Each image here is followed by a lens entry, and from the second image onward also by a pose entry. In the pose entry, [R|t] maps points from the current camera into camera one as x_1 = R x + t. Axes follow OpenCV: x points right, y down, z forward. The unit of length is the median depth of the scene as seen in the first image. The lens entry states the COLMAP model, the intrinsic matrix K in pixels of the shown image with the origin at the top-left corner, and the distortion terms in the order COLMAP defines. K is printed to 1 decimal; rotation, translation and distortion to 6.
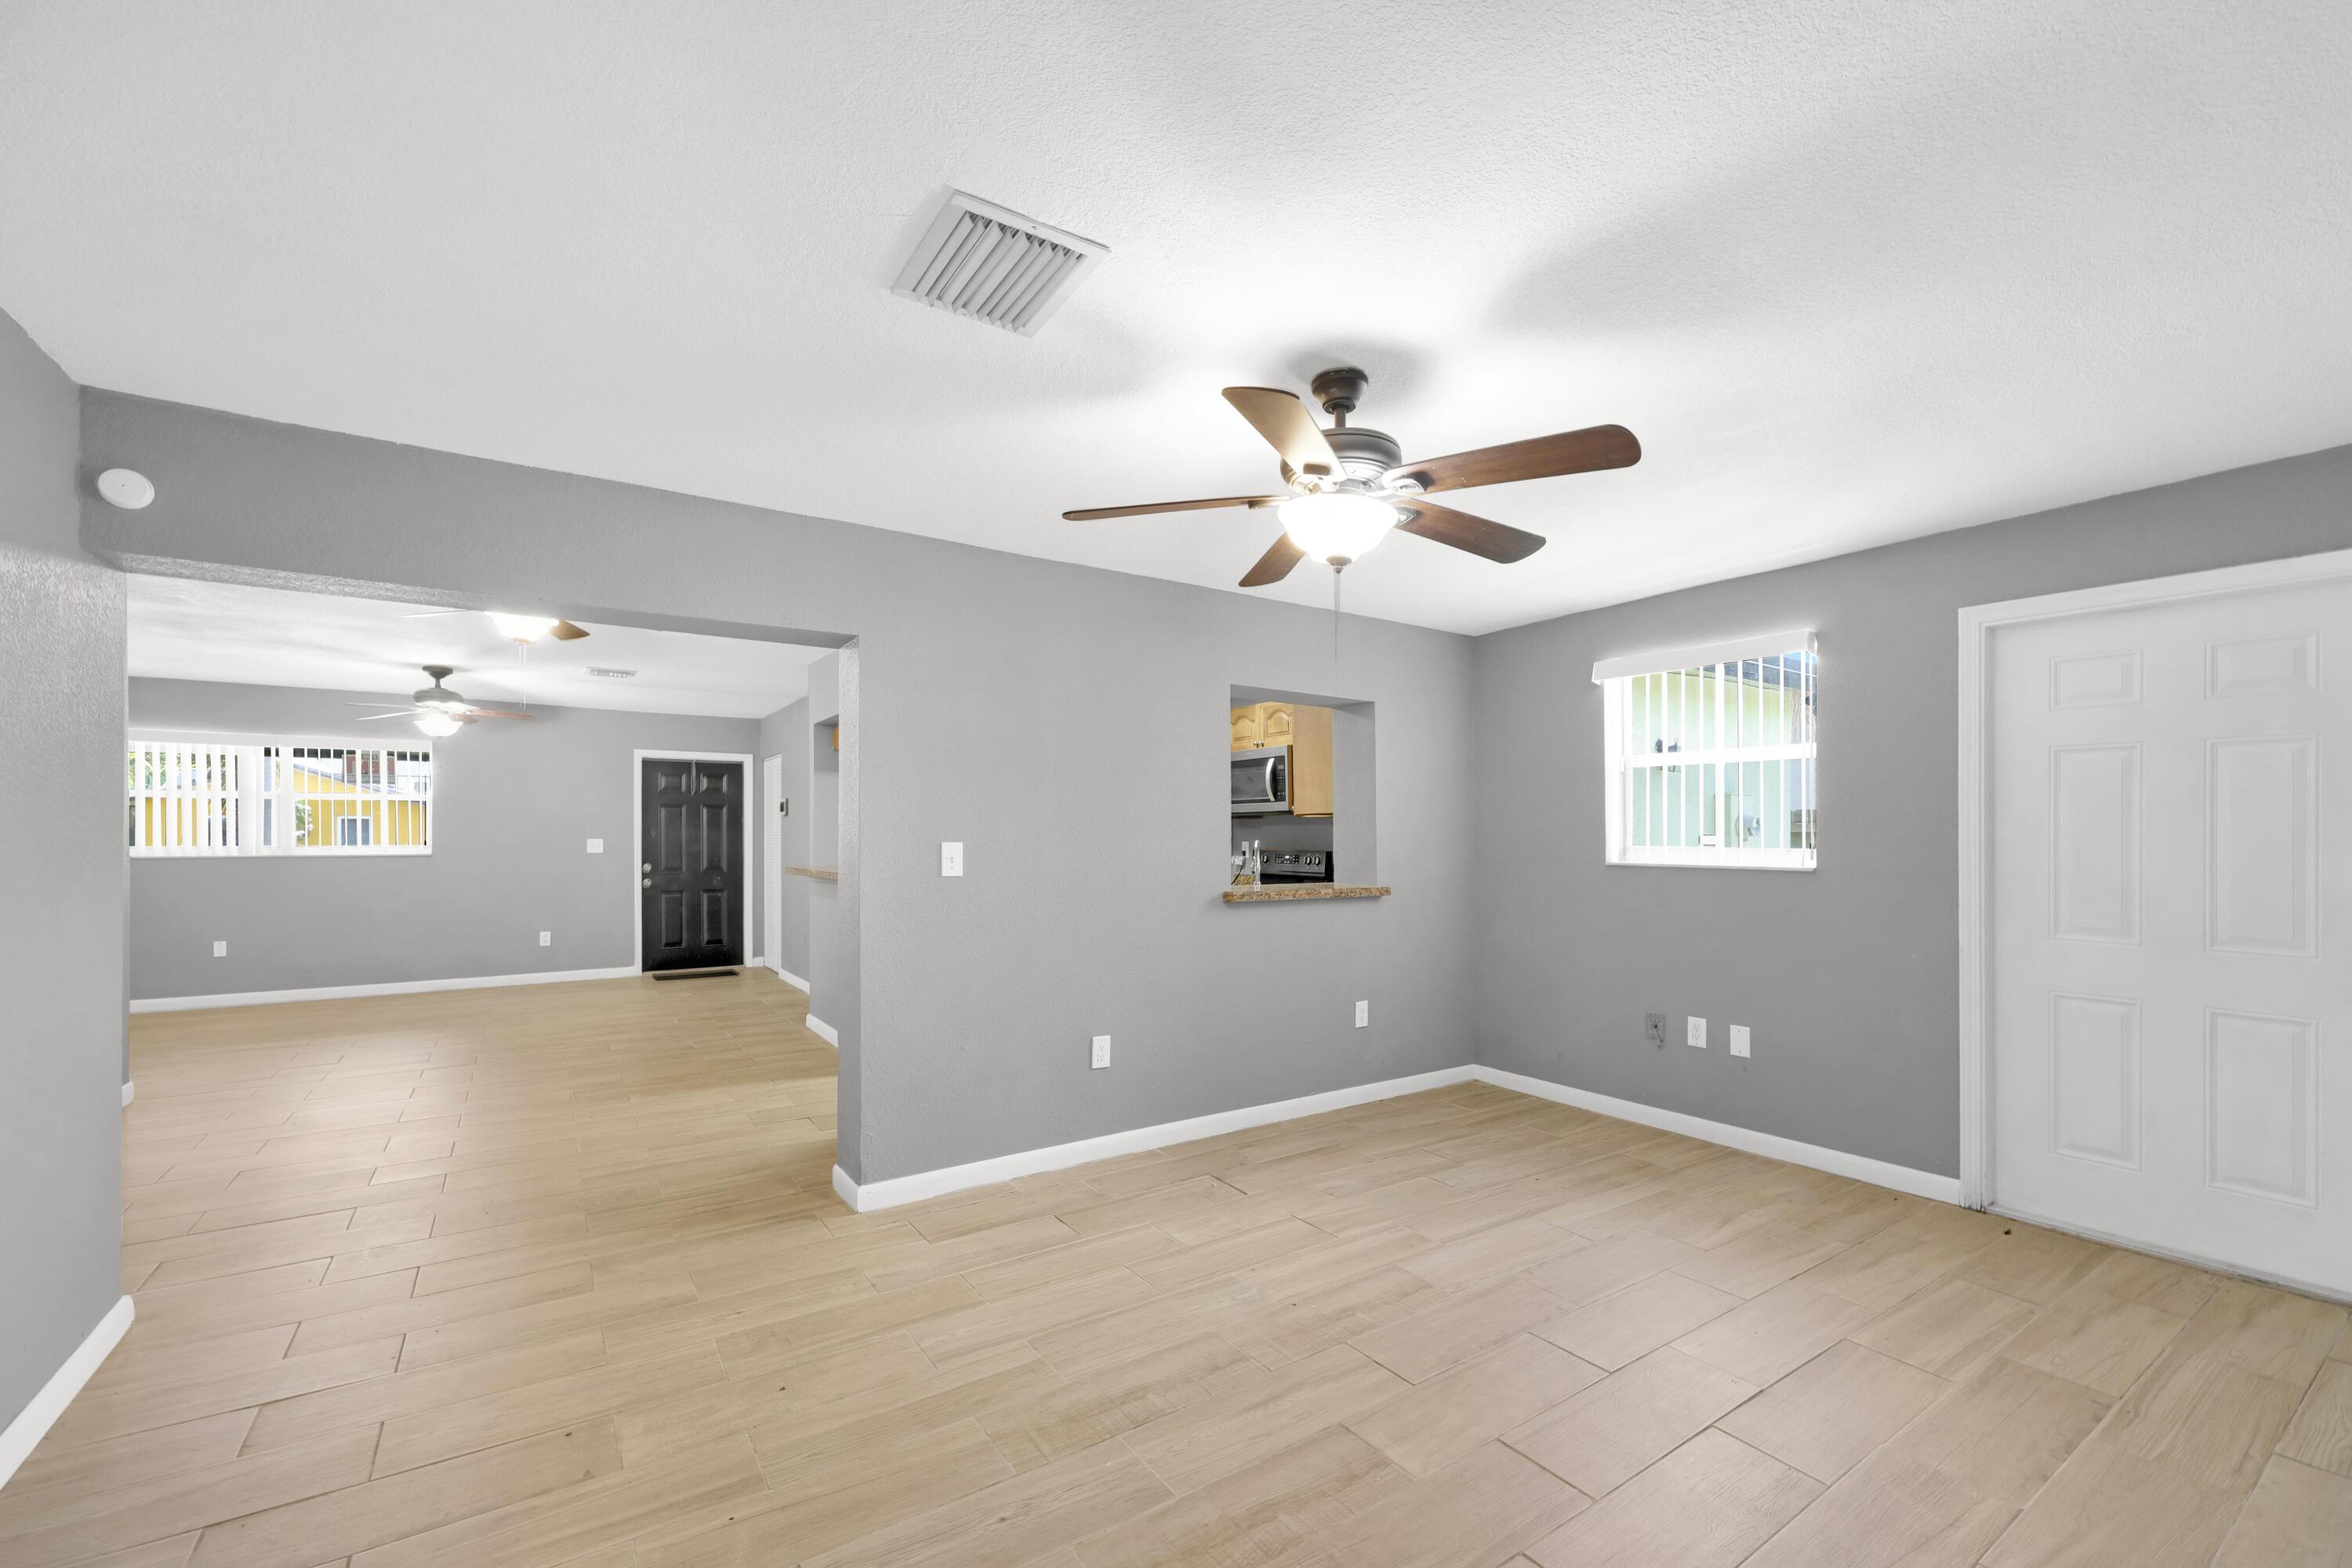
lens RADIAL K [[968.0, 0, 1181.0], [0, 968.0, 834.4], [0, 0, 1]] dist [-0.000983, -0.000274]
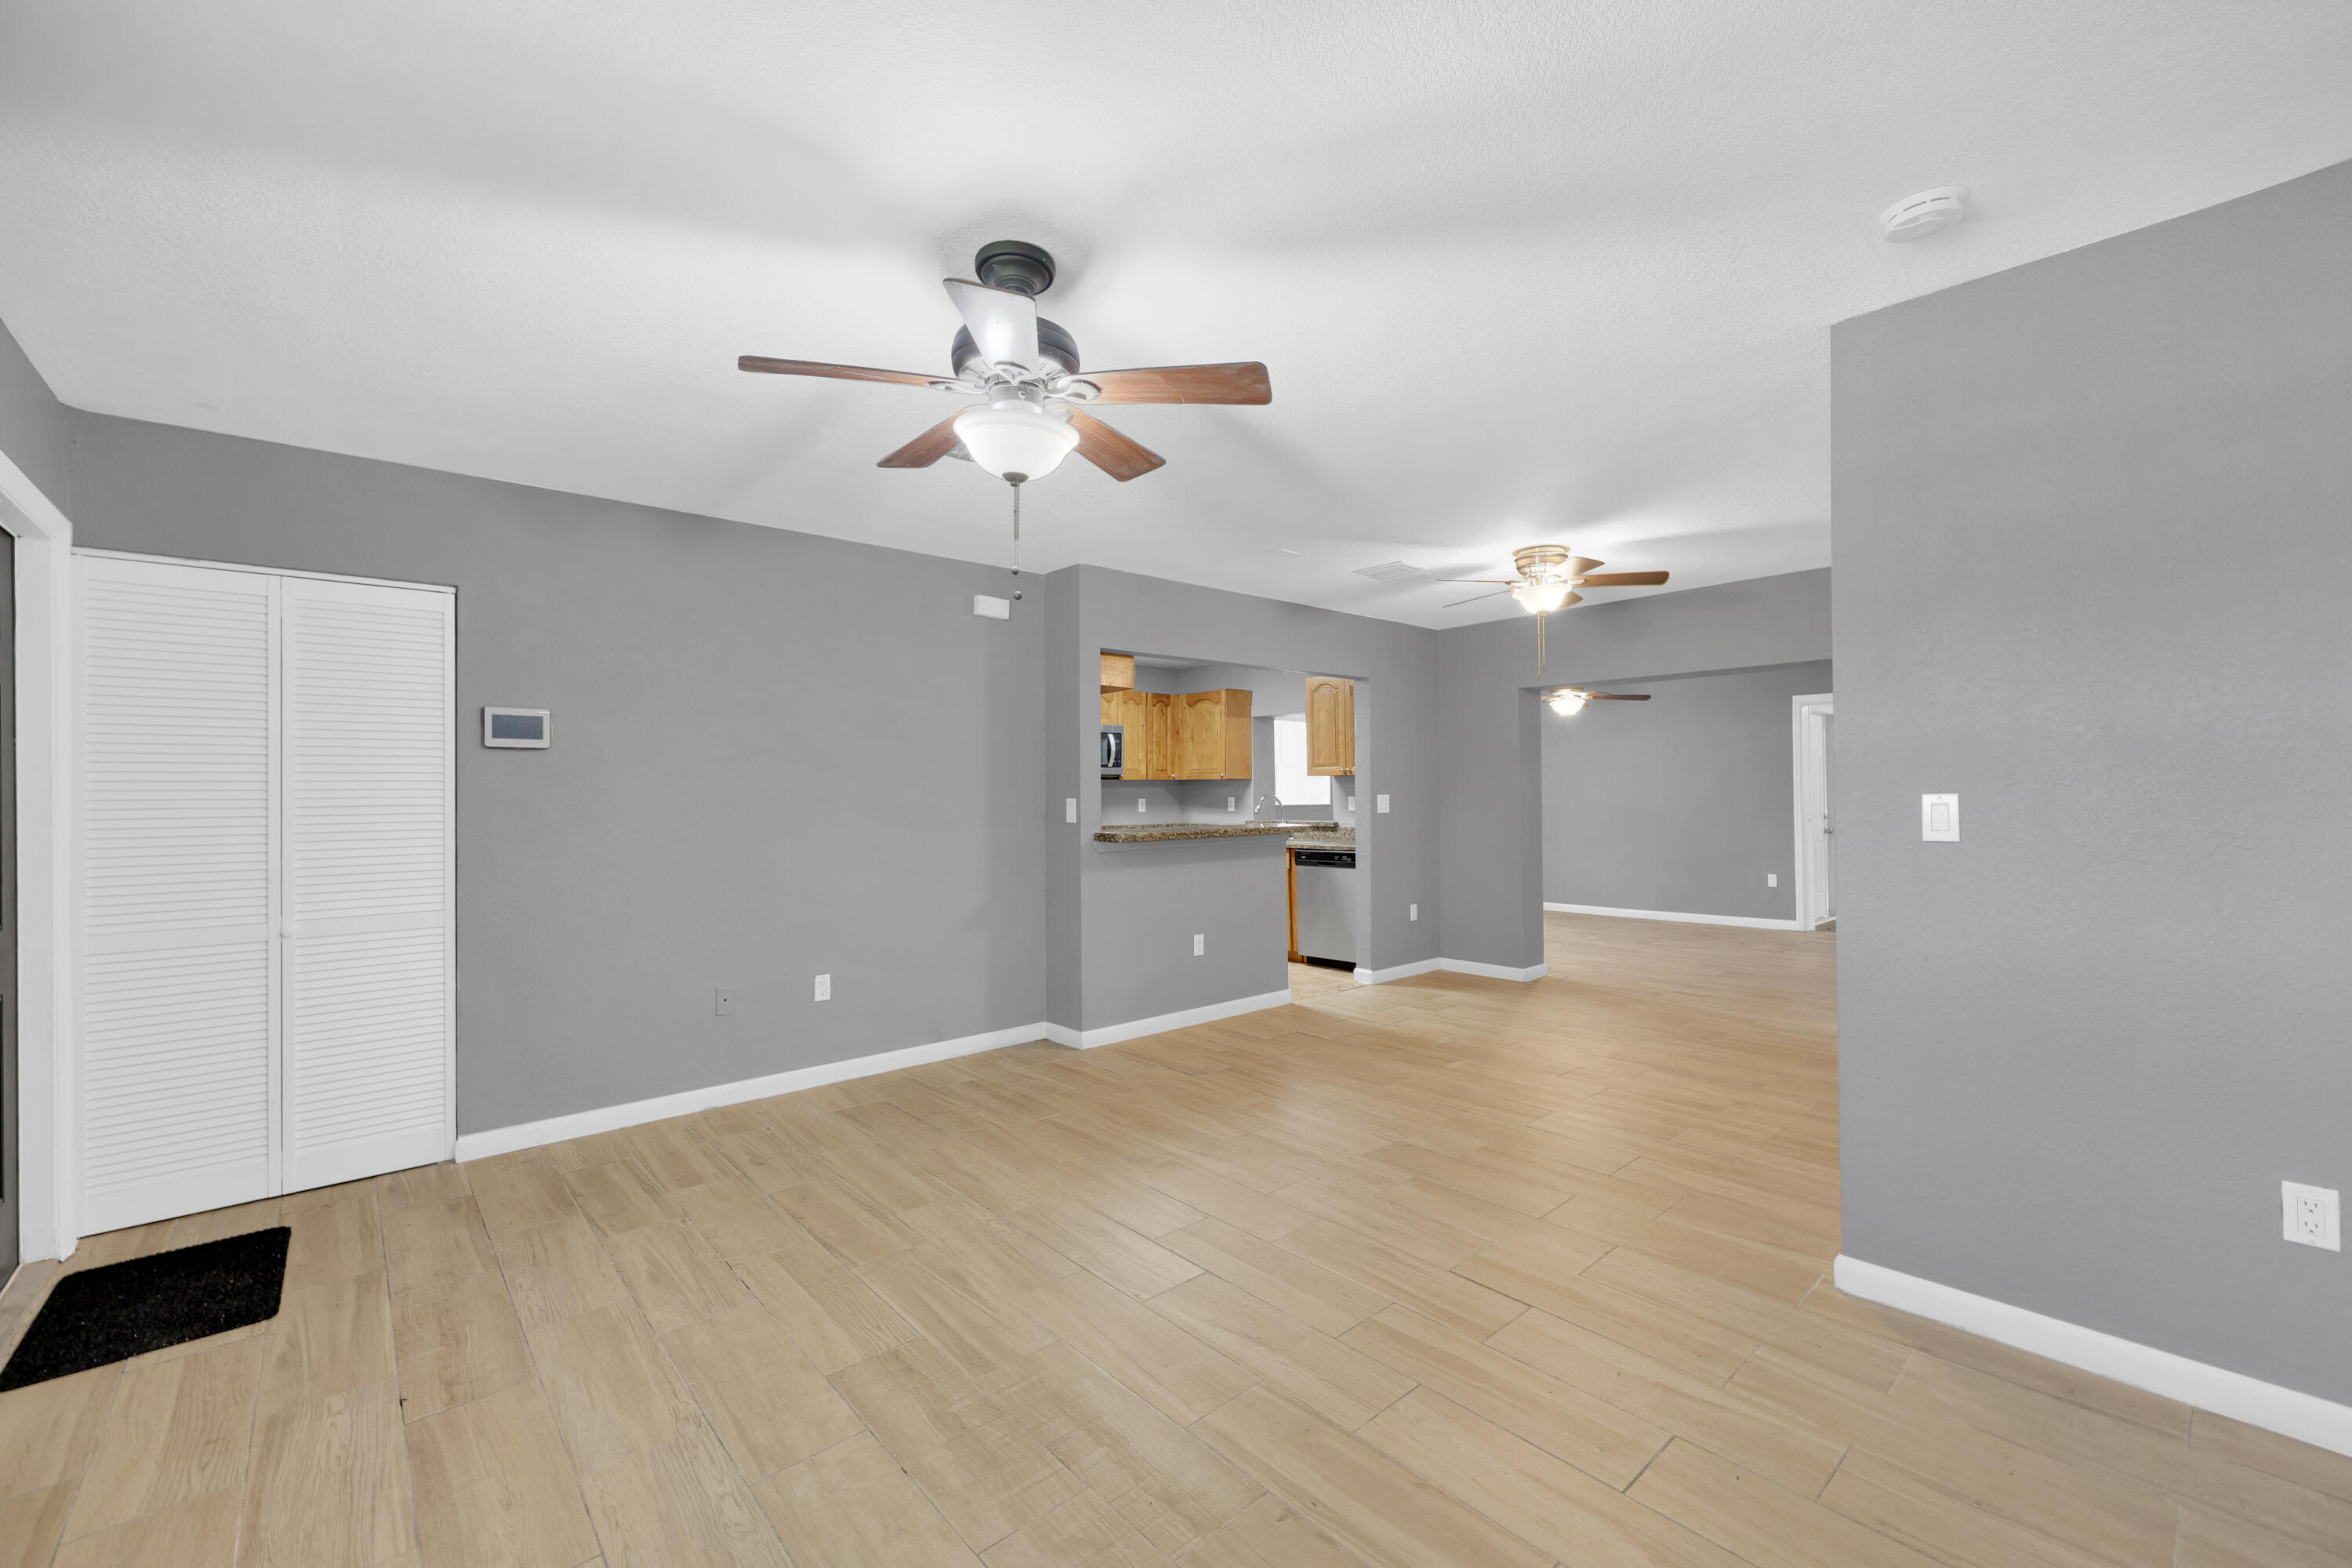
lens RADIAL K [[949.4, 0, 1176.0], [0, 949.4, 784.0], [0, 0, 1]] dist [0.000850, 0.000207]
pose [[-0.127571, 0.009508, 0.991784, -1.902781], [0.004727, 0.999949, -0.008978, 0.001679], [-0.991818, 0.003543, -0.127609, 1.733992]]
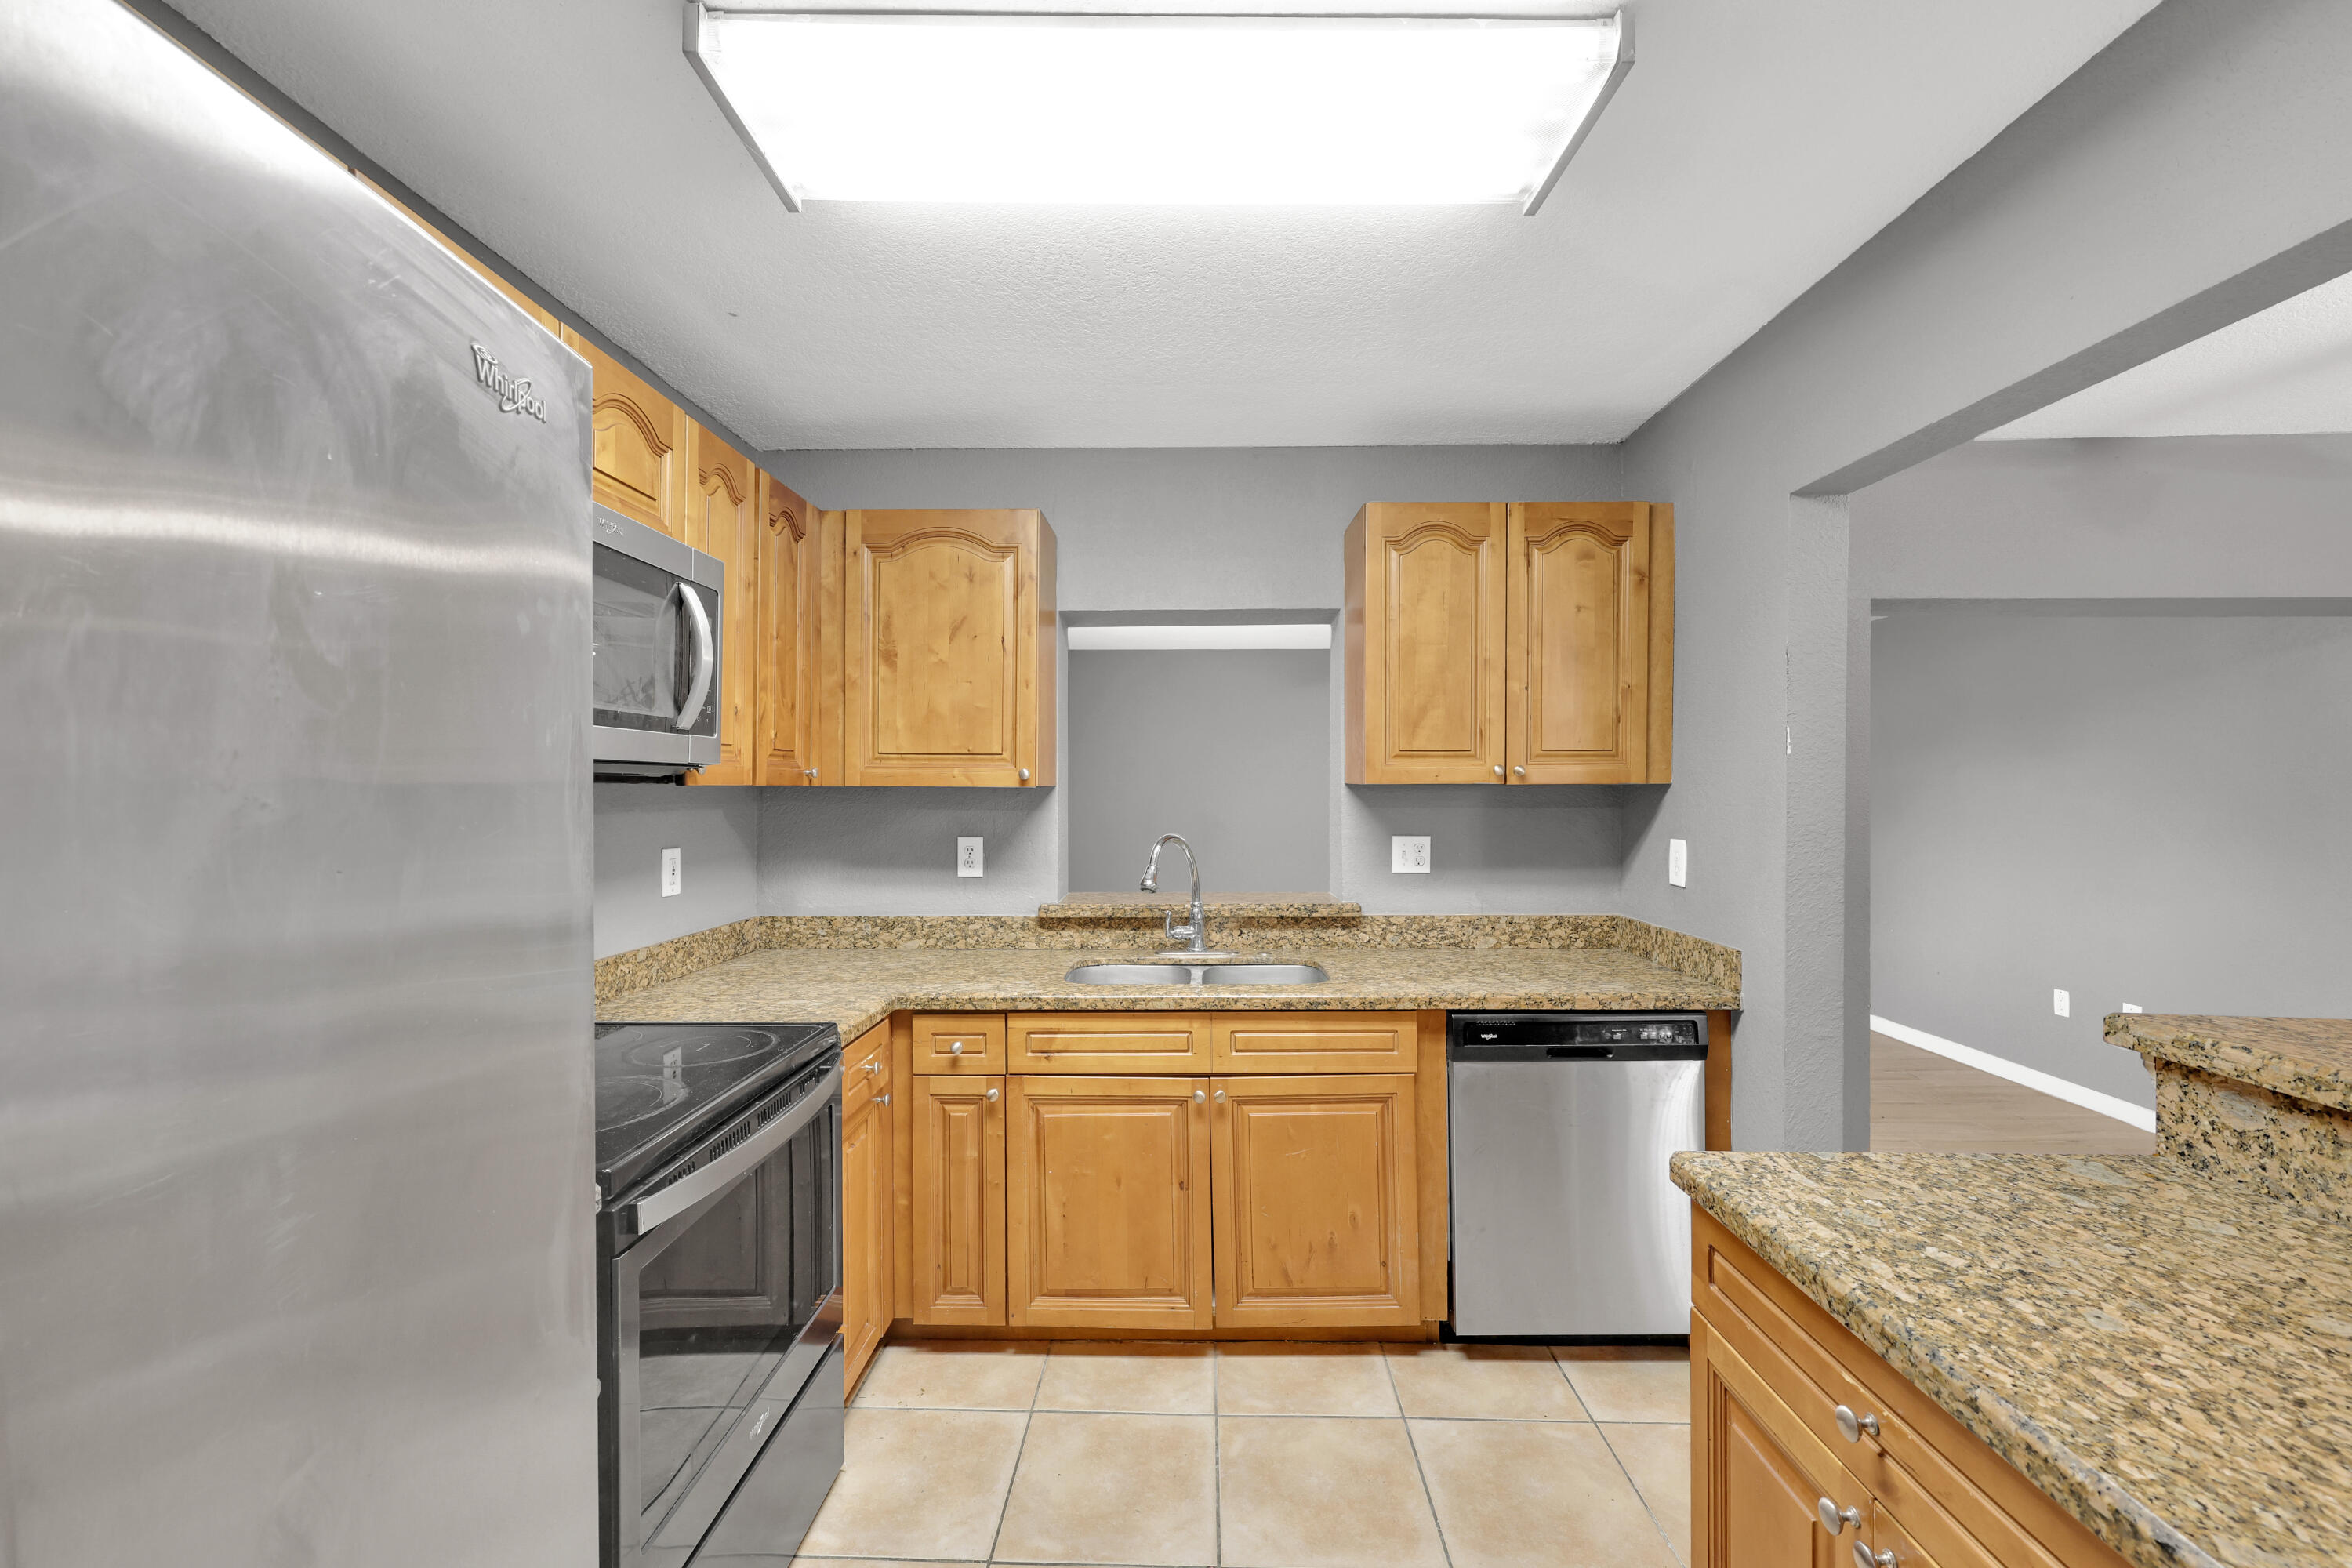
lens RADIAL K [[957.3, 0, 1171.9], [0, 957.3, 800.4], [0, 0, 1]] dist [0.000663, 0.000173]
pose [[-0.809652, -0.010521, 0.586816, -0.310686], [-0.004234, 0.999918, 0.012086, -0.026776], [-0.586895, 0.007301, -0.809630, 1.855292]]
